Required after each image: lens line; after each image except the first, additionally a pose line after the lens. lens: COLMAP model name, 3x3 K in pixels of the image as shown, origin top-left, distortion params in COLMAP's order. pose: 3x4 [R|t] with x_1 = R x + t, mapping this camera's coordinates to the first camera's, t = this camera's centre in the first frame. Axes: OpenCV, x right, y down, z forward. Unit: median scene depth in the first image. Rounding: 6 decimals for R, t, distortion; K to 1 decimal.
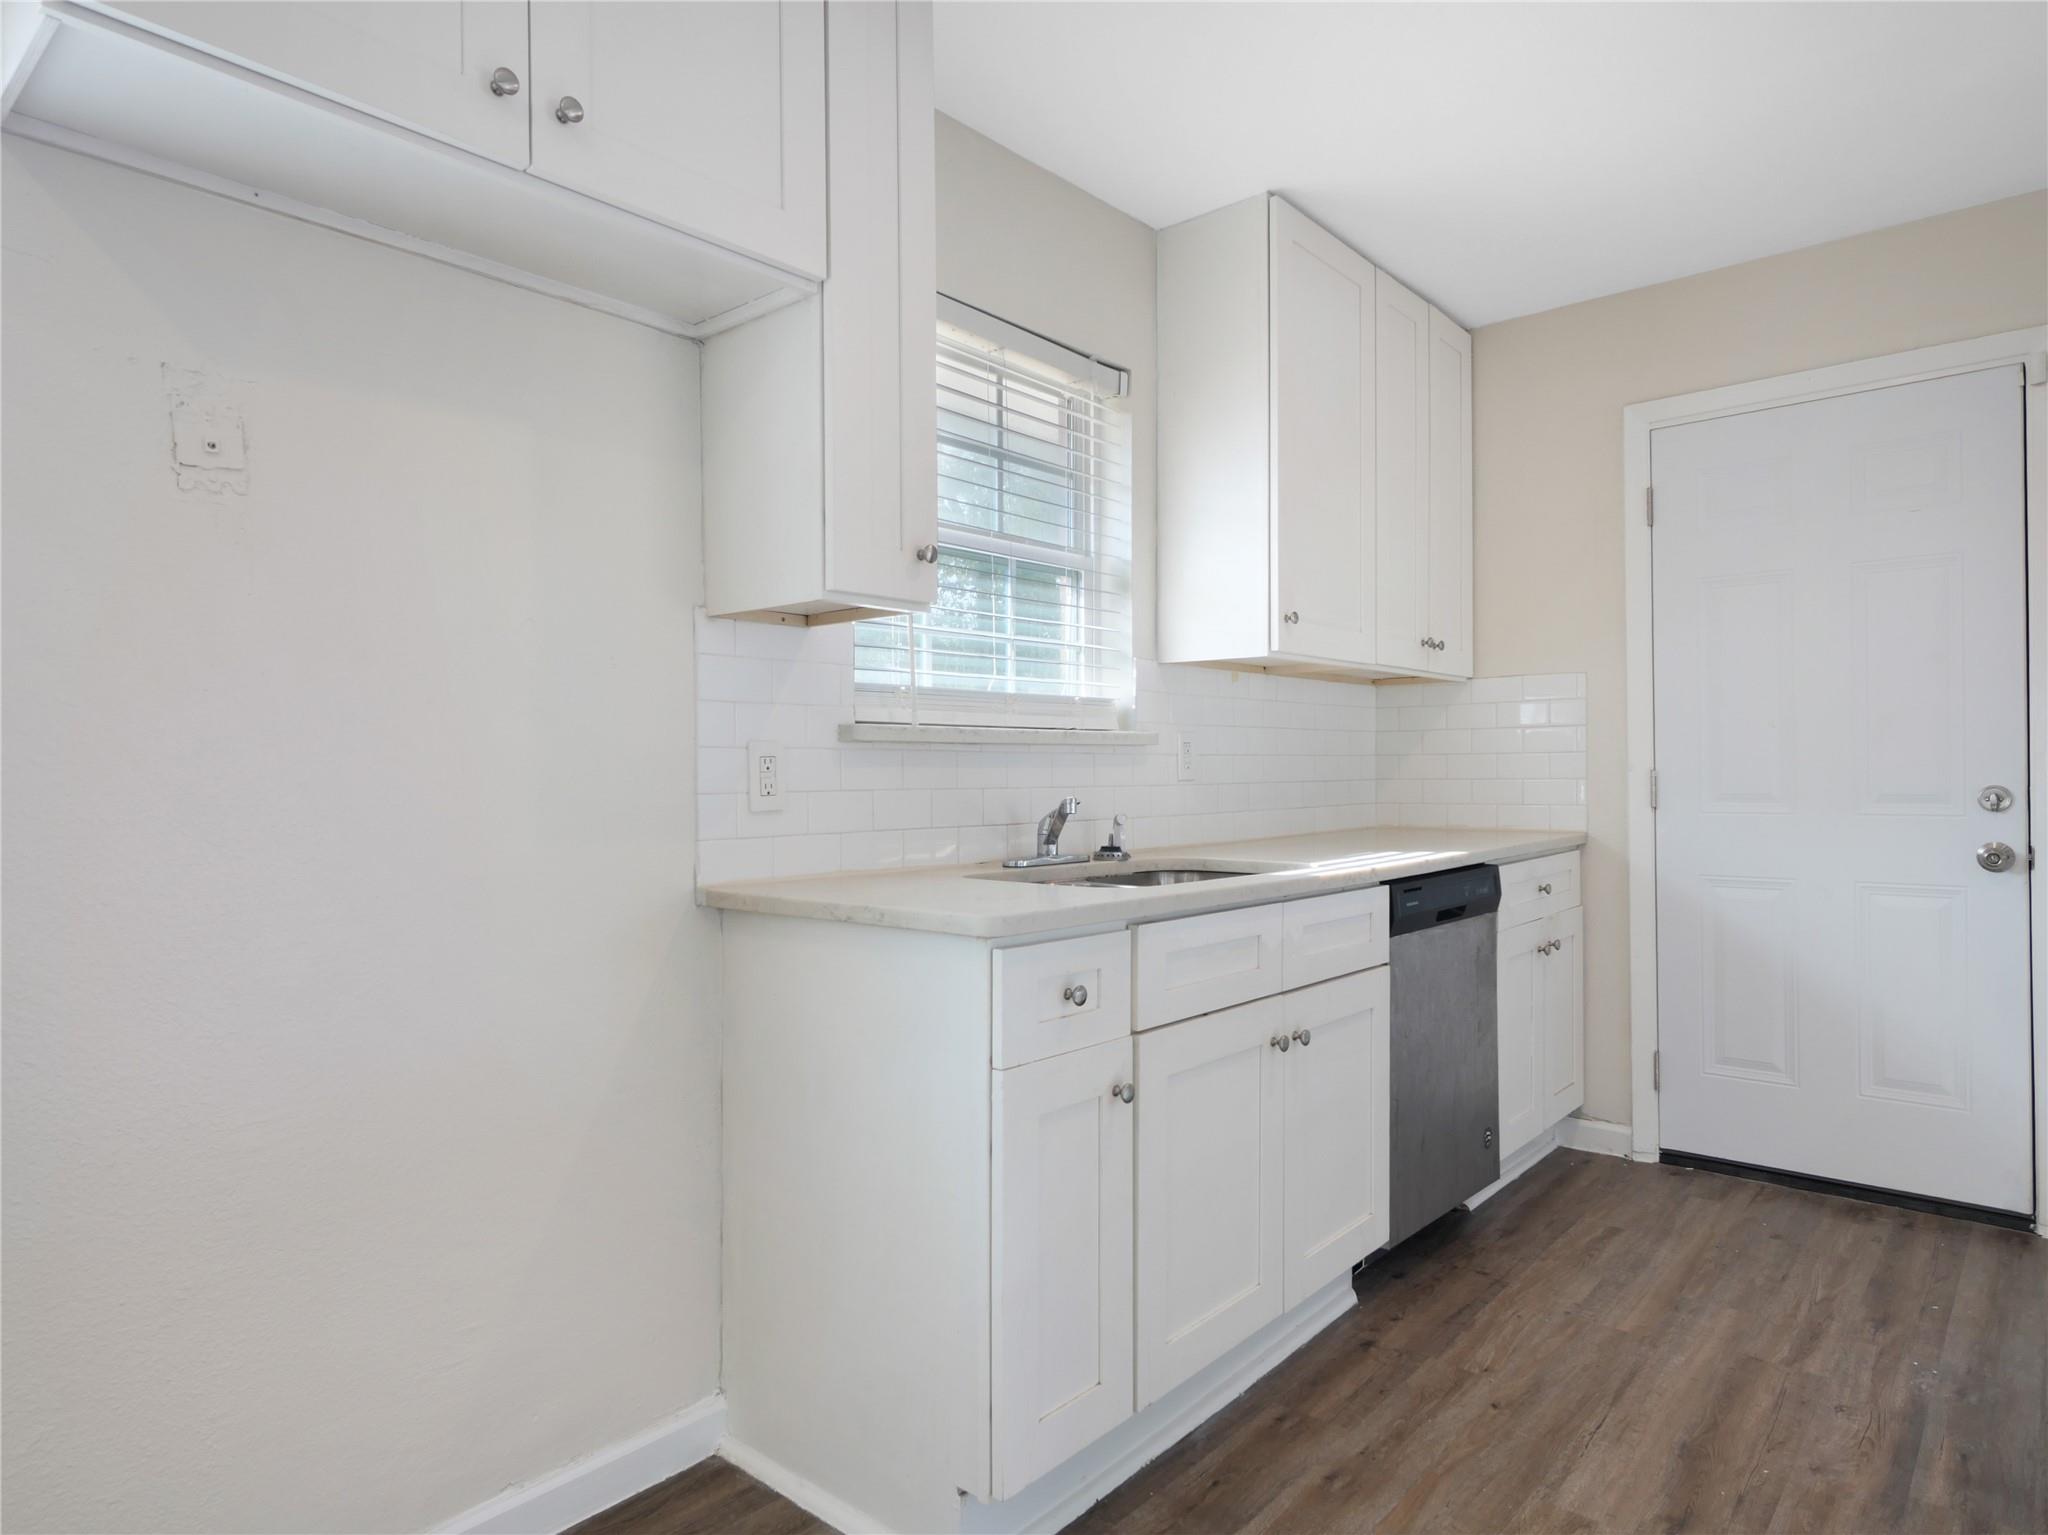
lens RADIAL K [[1227.0, 0, 1024.0], [0, 1227.0, 767.5], [0, 0, 1]] dist [-0.002104, -0.002216]
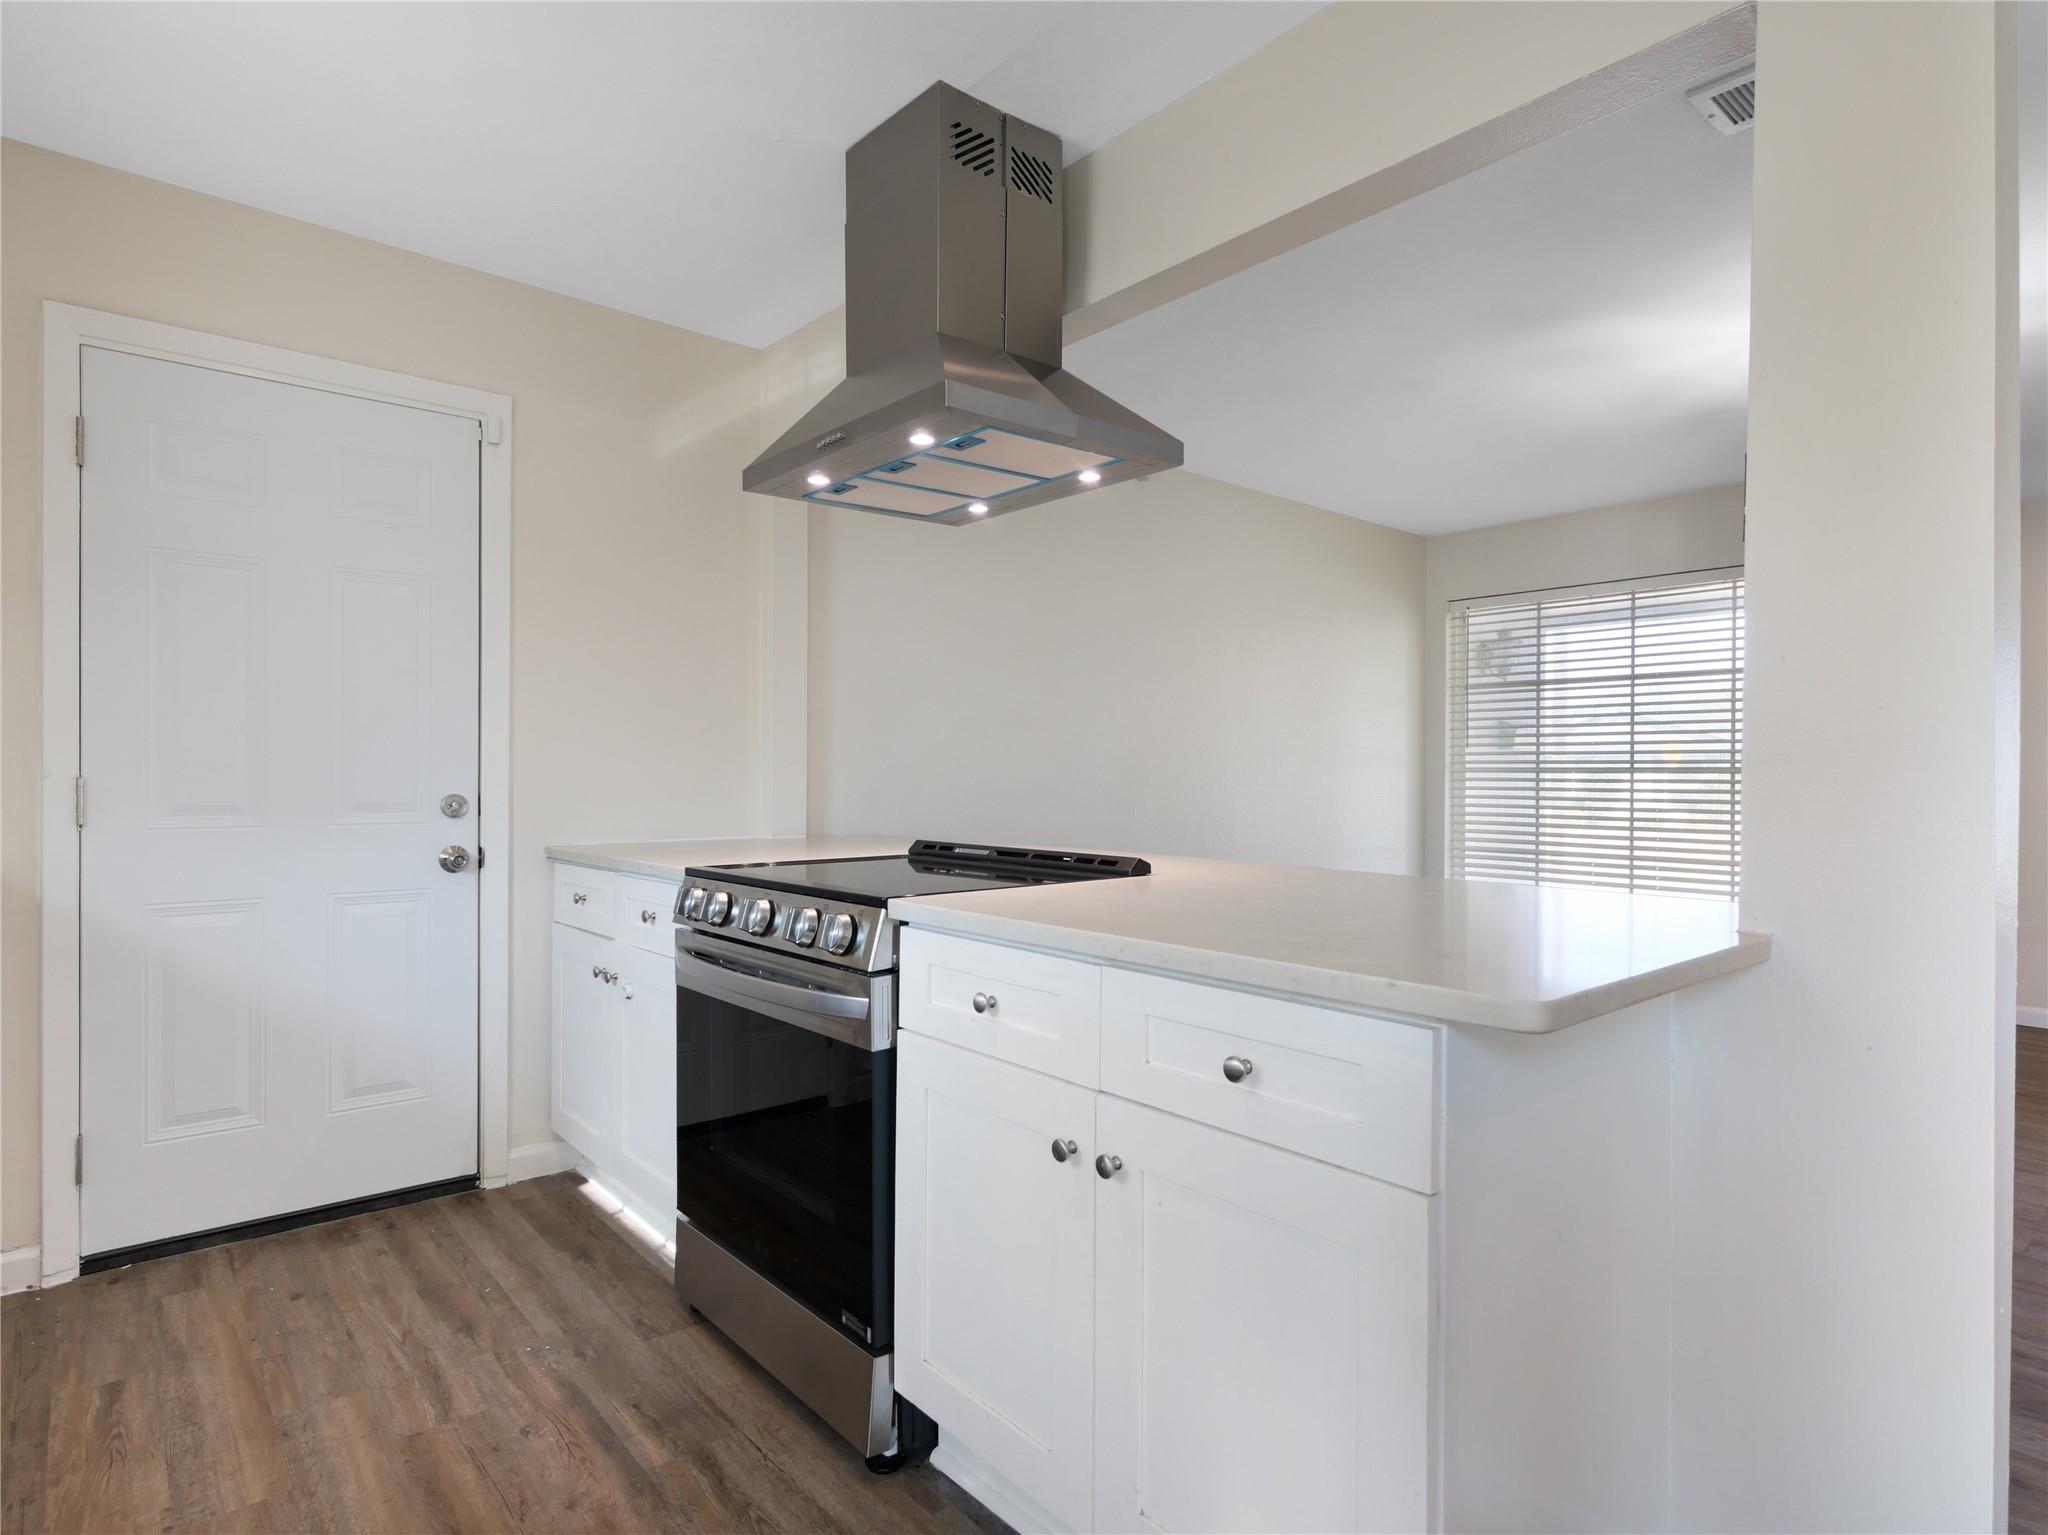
lens RADIAL K [[1096.1, 0, 1024.0], [0, 1096.1, 767.5], [0, 0, 1]] dist [-0.000242, -0.000755]
pose [[0.149678, 0.013620, 0.988641, -0.119872], [-0.005961, 0.999899, -0.012872, 0.000499], [-0.988717, -0.003967, 0.149744, 0.384619]]
